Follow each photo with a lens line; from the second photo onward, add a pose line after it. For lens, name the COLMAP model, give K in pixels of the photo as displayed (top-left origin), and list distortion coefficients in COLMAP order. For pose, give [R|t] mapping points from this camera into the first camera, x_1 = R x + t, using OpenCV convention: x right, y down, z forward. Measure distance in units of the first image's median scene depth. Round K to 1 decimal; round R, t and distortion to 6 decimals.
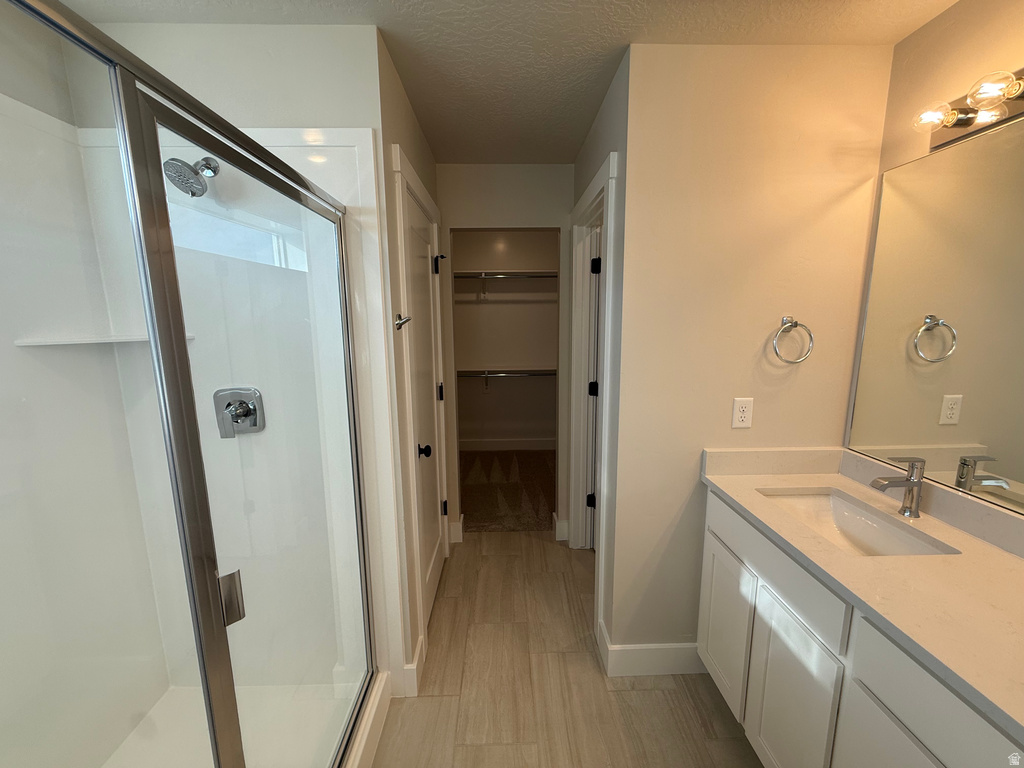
lens RADIAL K [[409.0, 0, 510.2], [0, 409.0, 384.0], [0, 0, 1]] dist [-0.001695, 0.000098]
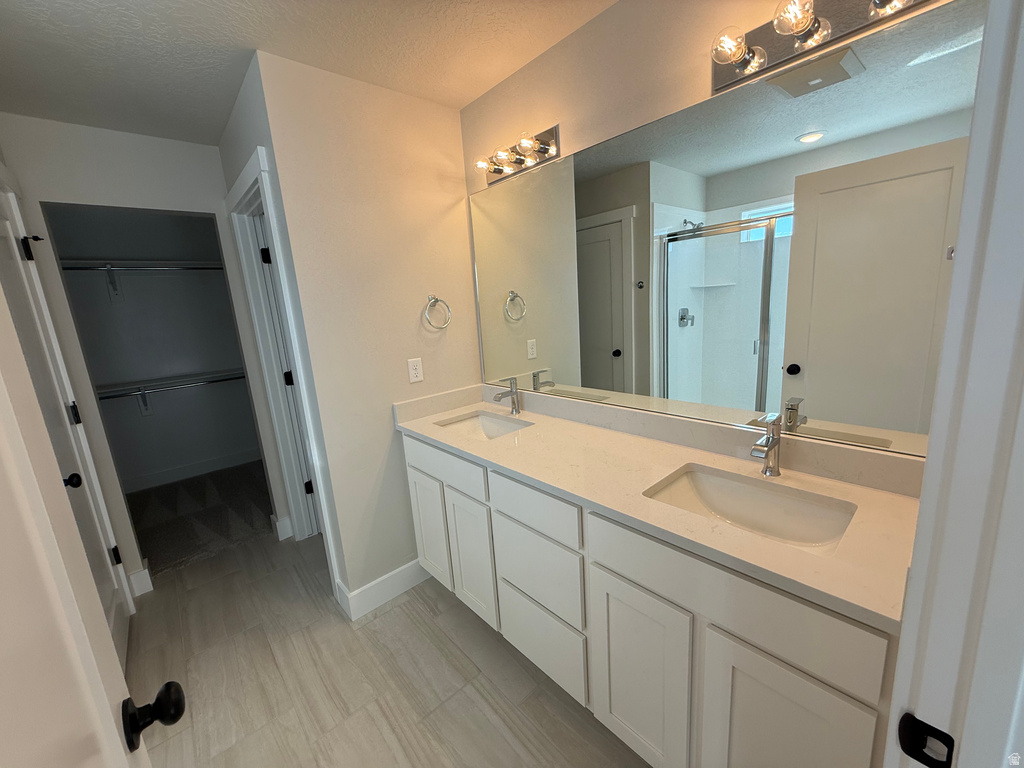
lens RADIAL K [[409.0, 0, 512.0], [0, 409.0, 385.3], [0, 0, 1]] dist [-0.001695, 0.000098]
pose [[0.759366, -0.172216, 0.627459, -0.024295], [0.165099, 0.983775, 0.070207, 0.077248], [-0.629369, 0.050280, 0.775478, -0.202410]]
